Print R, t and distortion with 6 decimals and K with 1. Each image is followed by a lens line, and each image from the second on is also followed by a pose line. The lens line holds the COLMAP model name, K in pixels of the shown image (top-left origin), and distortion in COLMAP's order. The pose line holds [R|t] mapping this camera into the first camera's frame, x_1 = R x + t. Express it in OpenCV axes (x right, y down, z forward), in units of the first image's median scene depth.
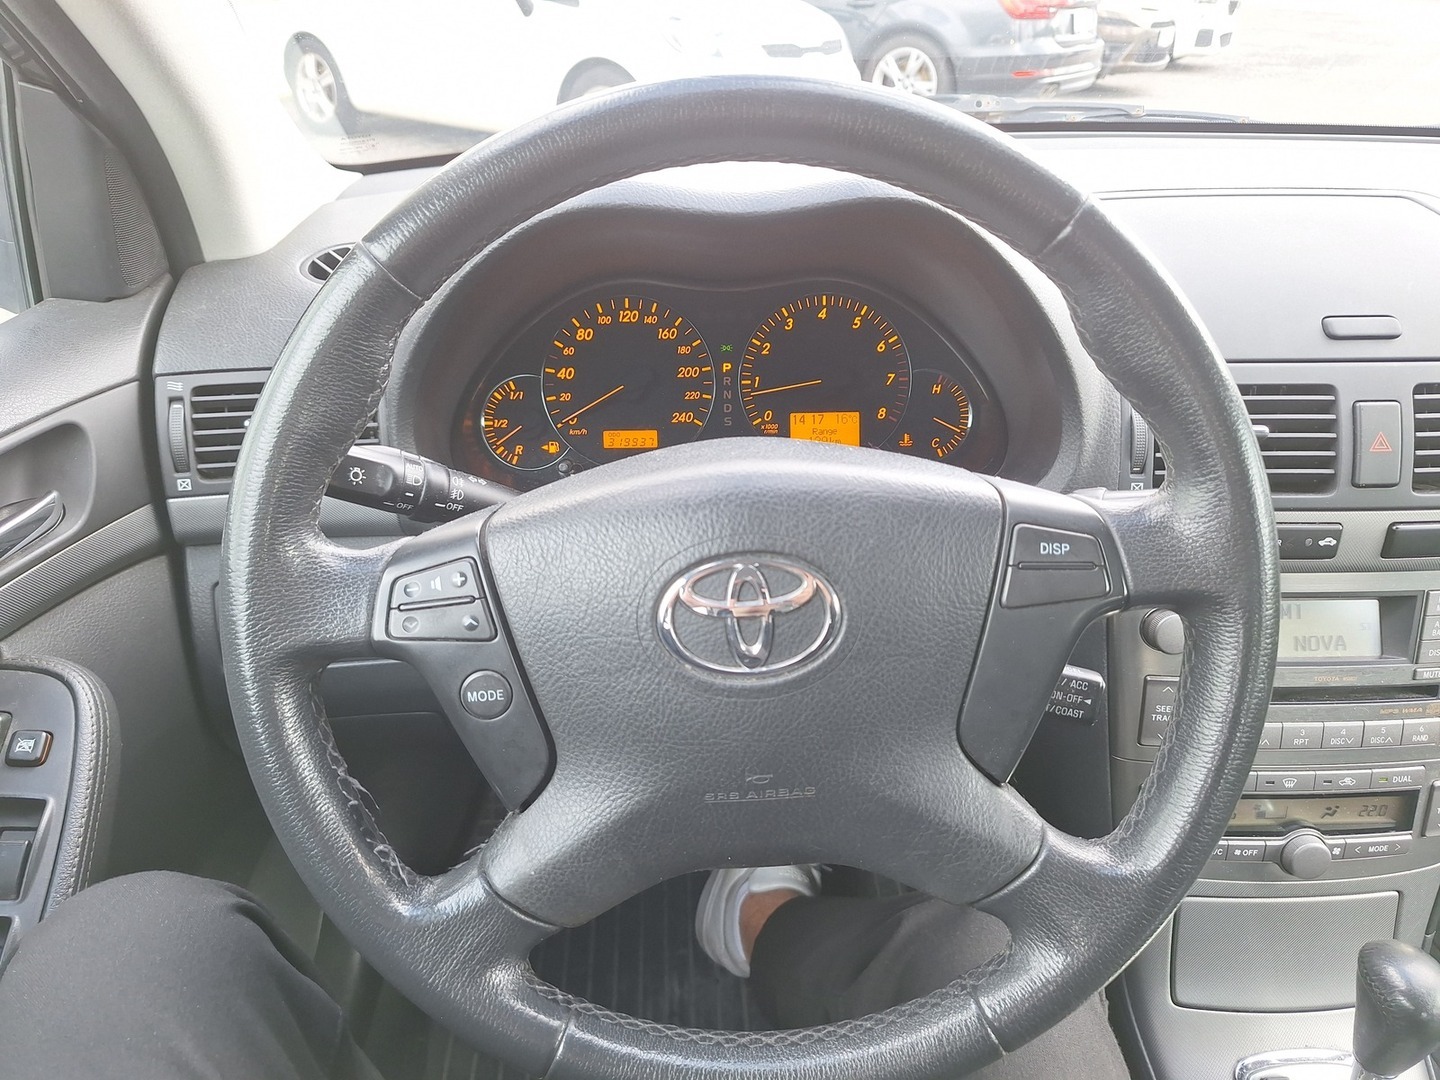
lens RADIAL K [[978.0, 0, 708.7], [0, 978.0, 546.1], [0, 0, 1]] dist [0.055016, -0.054392]
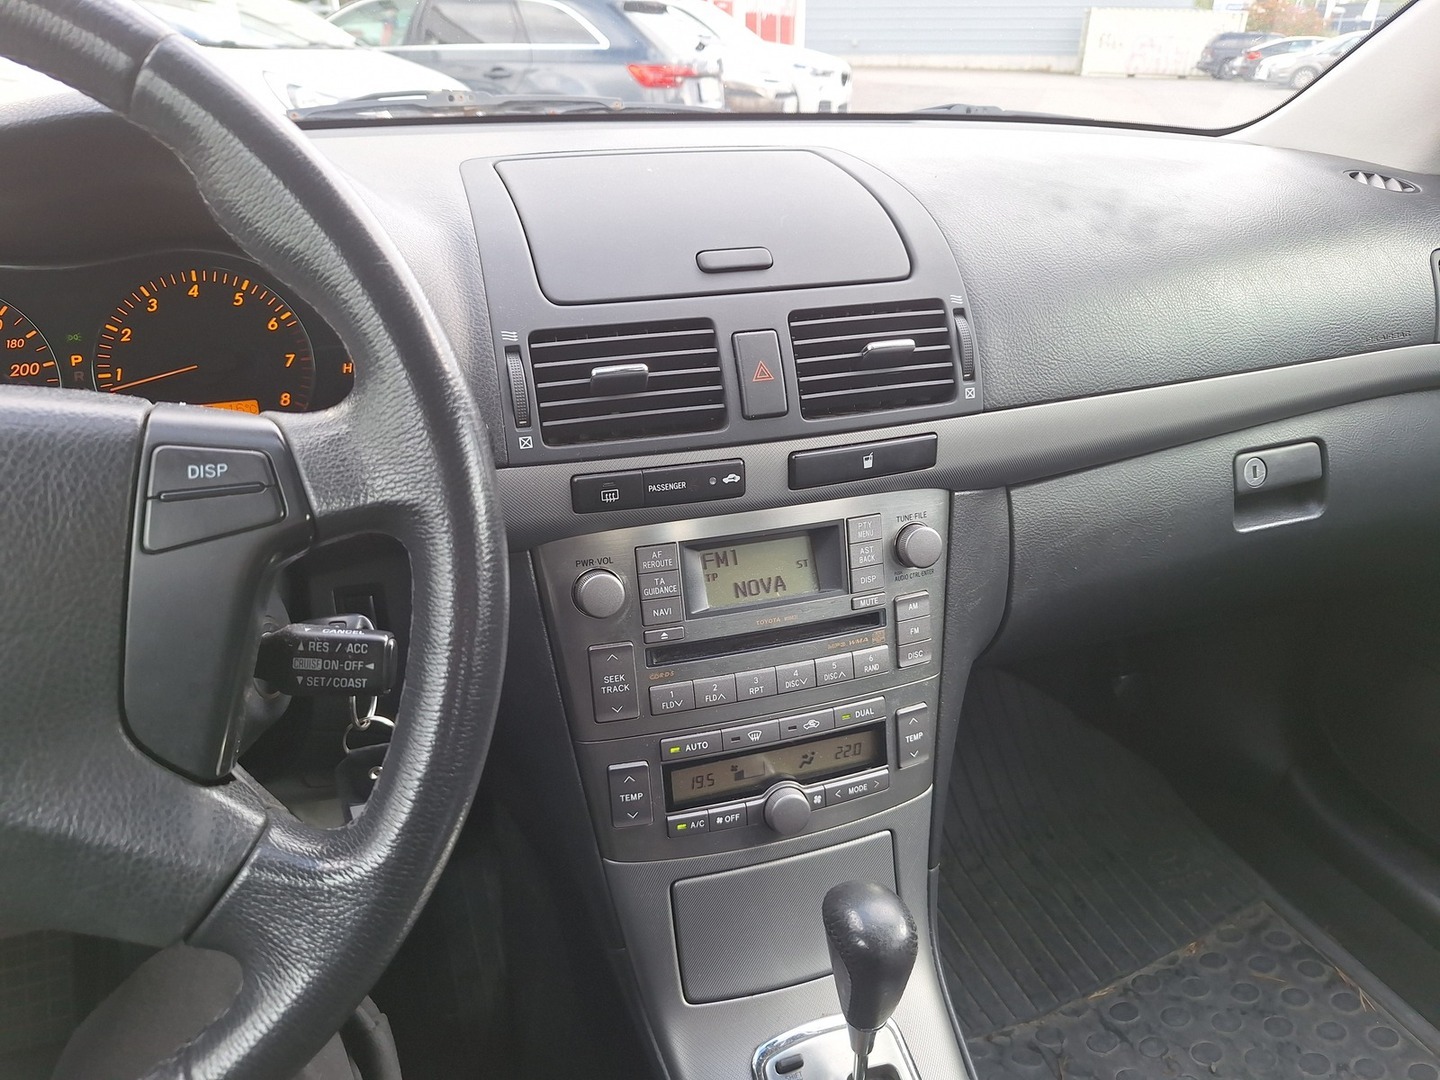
lens RADIAL K [[978.0, 0, 691.8], [0, 978.0, 542.1], [0, 0, 1]] dist [0.055016, -0.054392]
pose [[0.961318, -0.123380, 0.246263, 0.323051], [0.140564, 0.988631, -0.053395, 0.097163], [-0.236876, 0.085945, 0.967731, 0.082197]]
